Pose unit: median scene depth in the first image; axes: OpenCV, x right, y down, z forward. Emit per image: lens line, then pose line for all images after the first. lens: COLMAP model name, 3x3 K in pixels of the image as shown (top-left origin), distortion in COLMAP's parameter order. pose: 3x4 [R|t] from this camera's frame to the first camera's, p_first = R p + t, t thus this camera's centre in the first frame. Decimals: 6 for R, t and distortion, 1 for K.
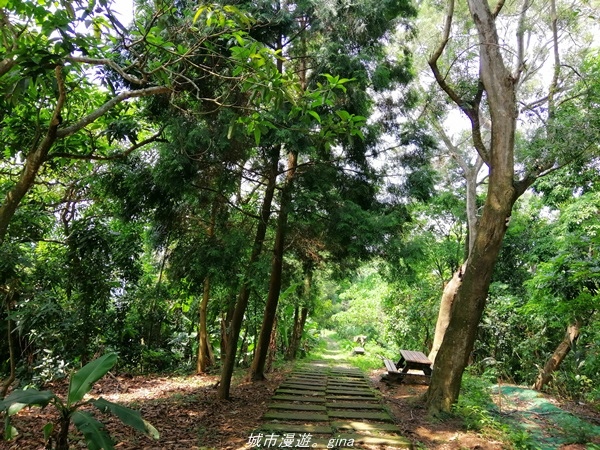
lens RADIAL K [[453.9, 0, 300.0], [0, 453.9, 225.0], [0, 0, 1]] dist [0.065636, -0.095925]
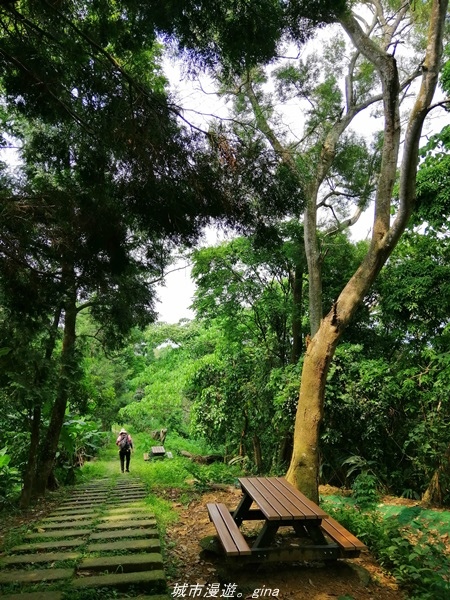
lens RADIAL K [[453.9, 0, 220.6], [0, 453.9, 299.0], [0, 0, 1]] dist [0.065636, -0.095925]
pose [[0.963375, -0.024022, 0.267079, 0.078540], [0.030864, 0.999293, -0.021449, 0.098372], [-0.266375, 0.028906, 0.963436, 0.550200]]
